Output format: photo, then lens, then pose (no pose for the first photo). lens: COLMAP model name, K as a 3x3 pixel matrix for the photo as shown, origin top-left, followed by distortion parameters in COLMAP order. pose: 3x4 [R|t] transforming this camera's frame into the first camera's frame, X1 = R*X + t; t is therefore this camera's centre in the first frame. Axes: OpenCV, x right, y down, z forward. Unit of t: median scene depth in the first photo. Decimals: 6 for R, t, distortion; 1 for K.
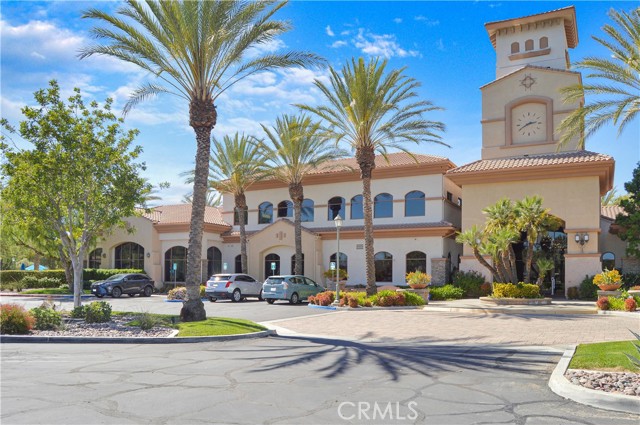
lens RADIAL K [[517.8, 0, 320.0], [0, 517.8, 212.5], [0, 0, 1]] dist [-0.003419, 0.001787]
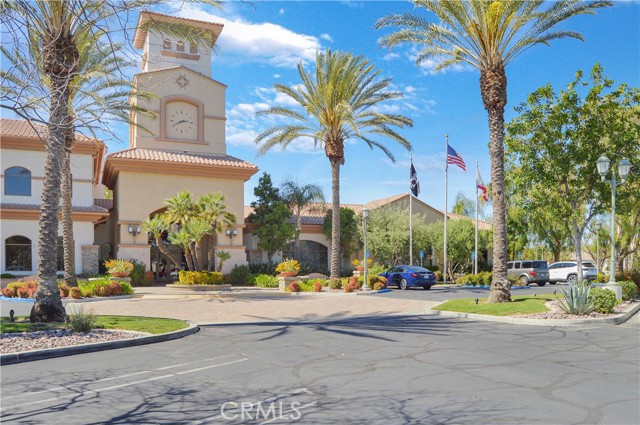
lens RADIAL K [[509.1, 0, 320.0], [0, 509.1, 230.1], [0, 0, 1]] dist [-0.006274, -0.001848]
pose [[0.682629, 0.053538, 0.728801, -0.159613], [-0.093127, 0.995554, 0.014093, 0.009204], [-0.724807, -0.077491, 0.684580, 0.069268]]
